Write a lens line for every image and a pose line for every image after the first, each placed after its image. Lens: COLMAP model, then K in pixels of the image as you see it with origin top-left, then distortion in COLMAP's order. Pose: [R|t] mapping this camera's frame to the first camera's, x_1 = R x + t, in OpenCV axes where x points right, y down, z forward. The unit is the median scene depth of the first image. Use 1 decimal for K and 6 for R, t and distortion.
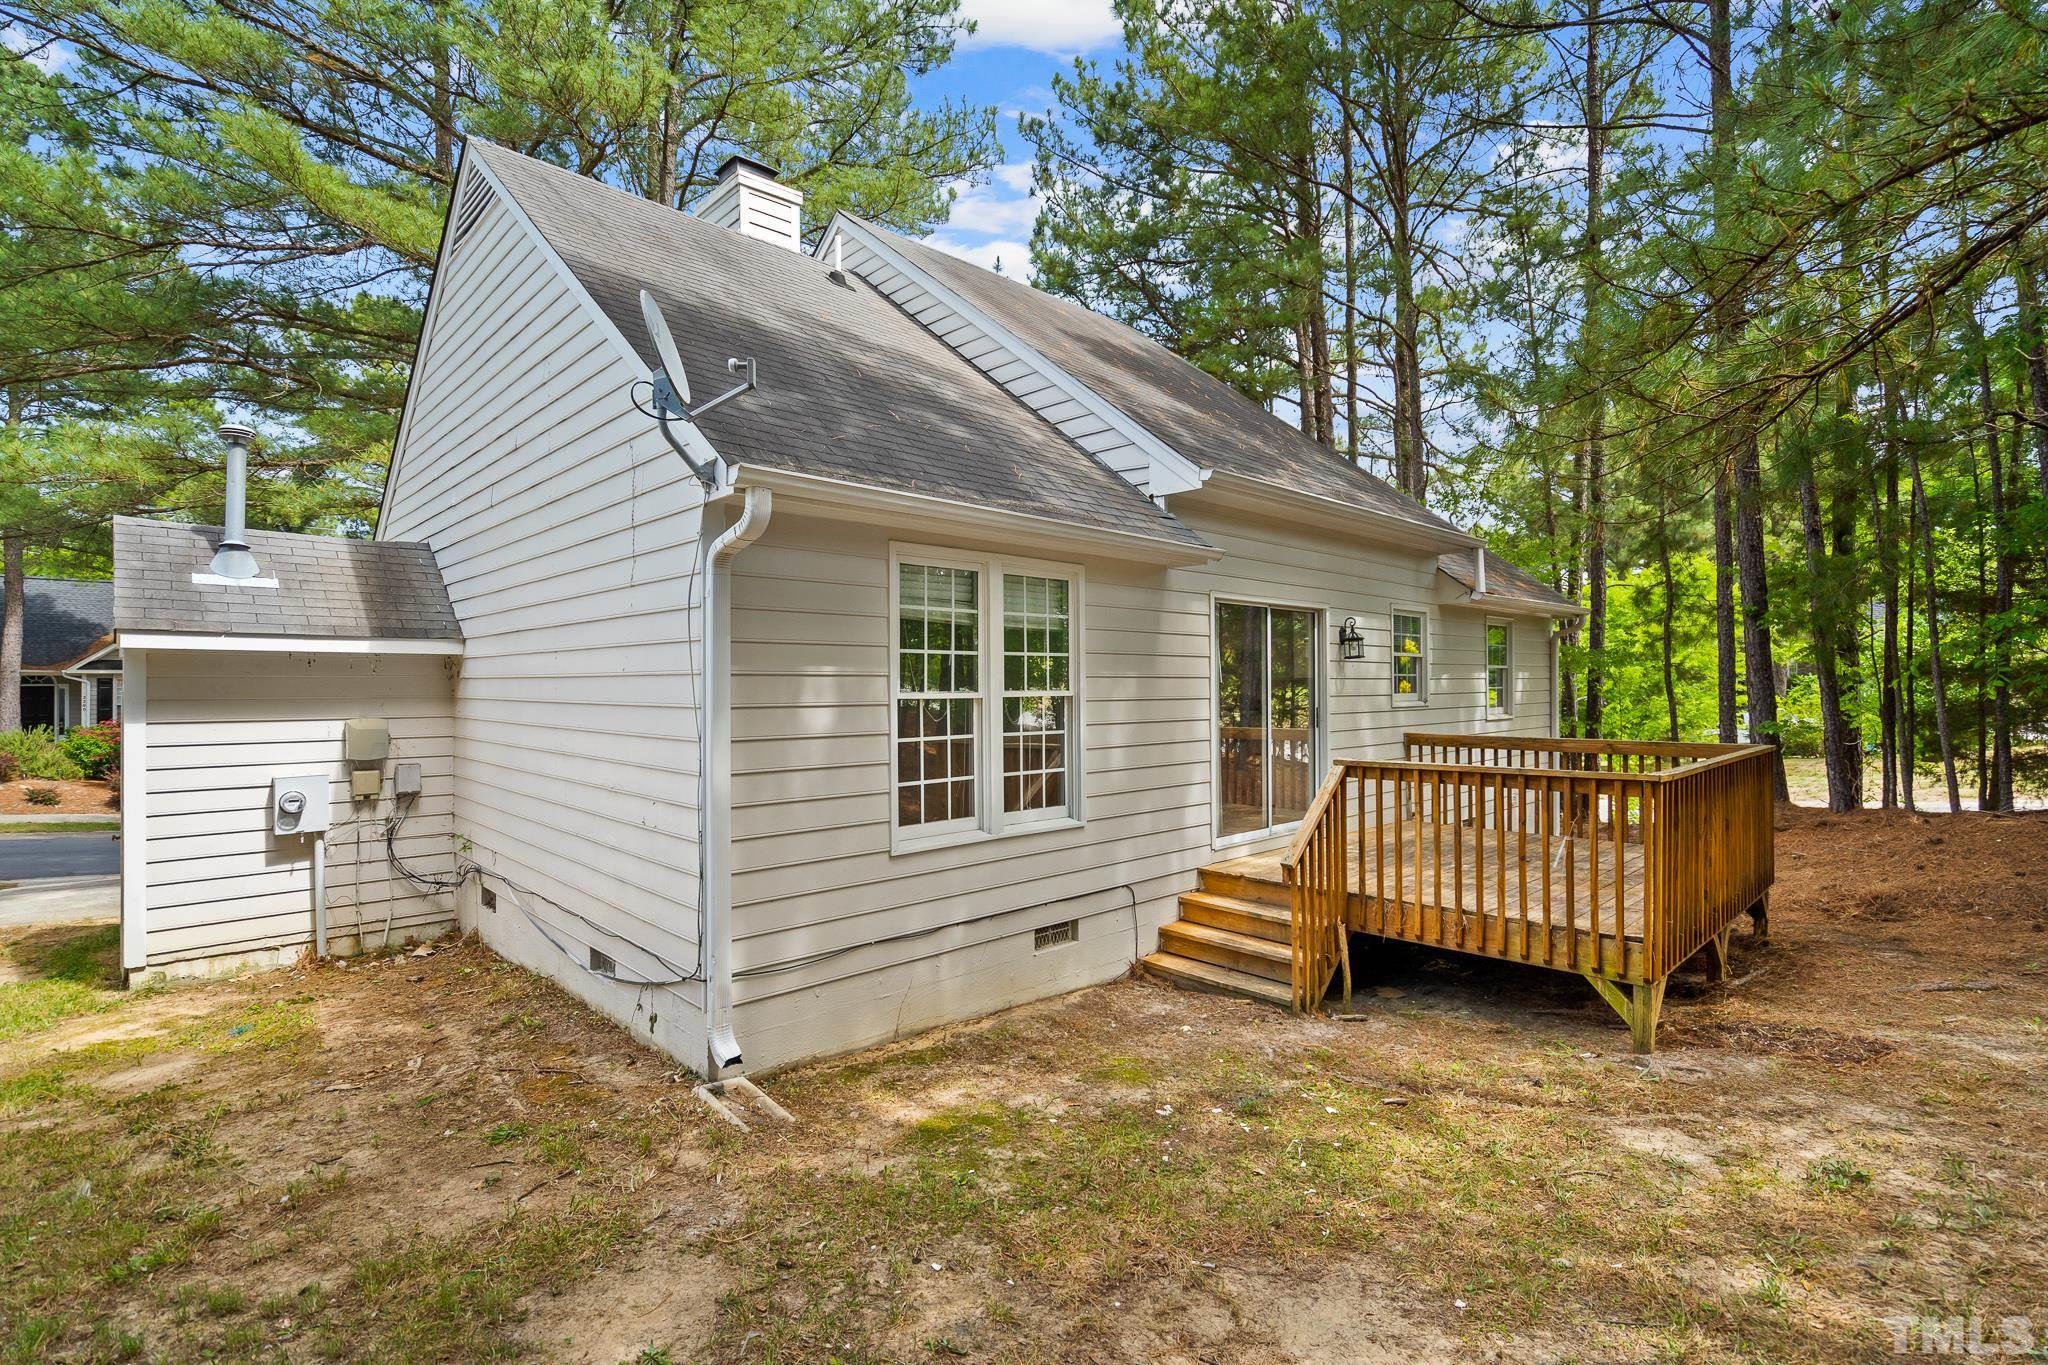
lens RADIAL K [[931.1, 0, 1031.0], [0, 931.1, 681.0], [0, 0, 1]] dist [-0.003272, 0.001016]
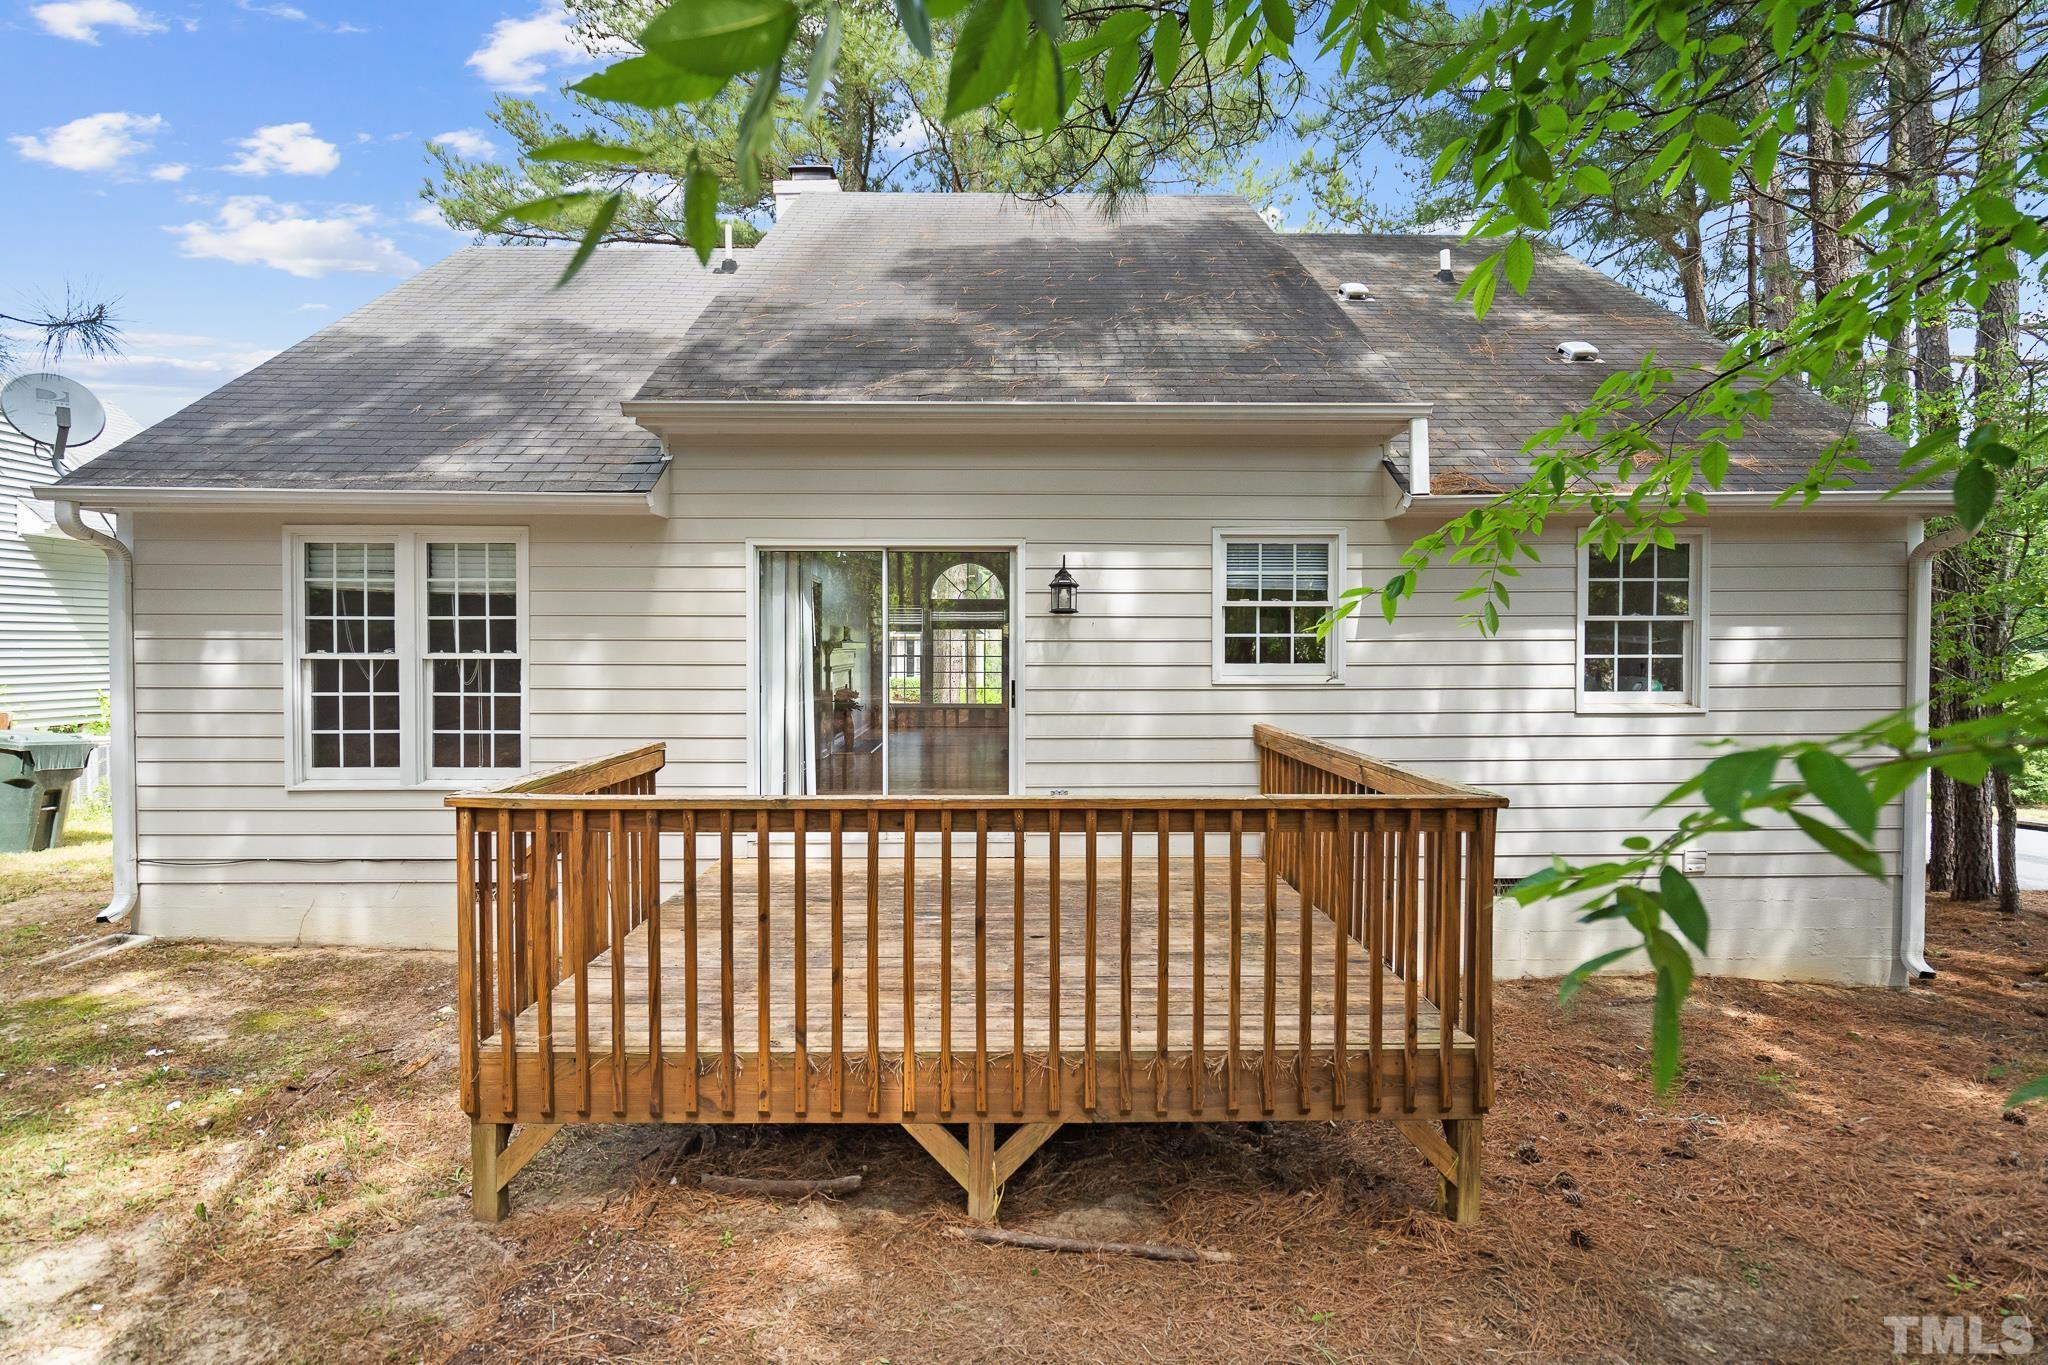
lens RADIAL K [[943.7, 0, 1033.3], [0, 943.7, 649.8], [0, 0, 1]] dist [-0.001480, 0.000423]
pose [[0.735128, 0.024059, -0.677501, 1.285831], [-0.001213, 0.999415, 0.034174, -0.032379], [0.677927, -0.024300, 0.734727, 0.719337]]
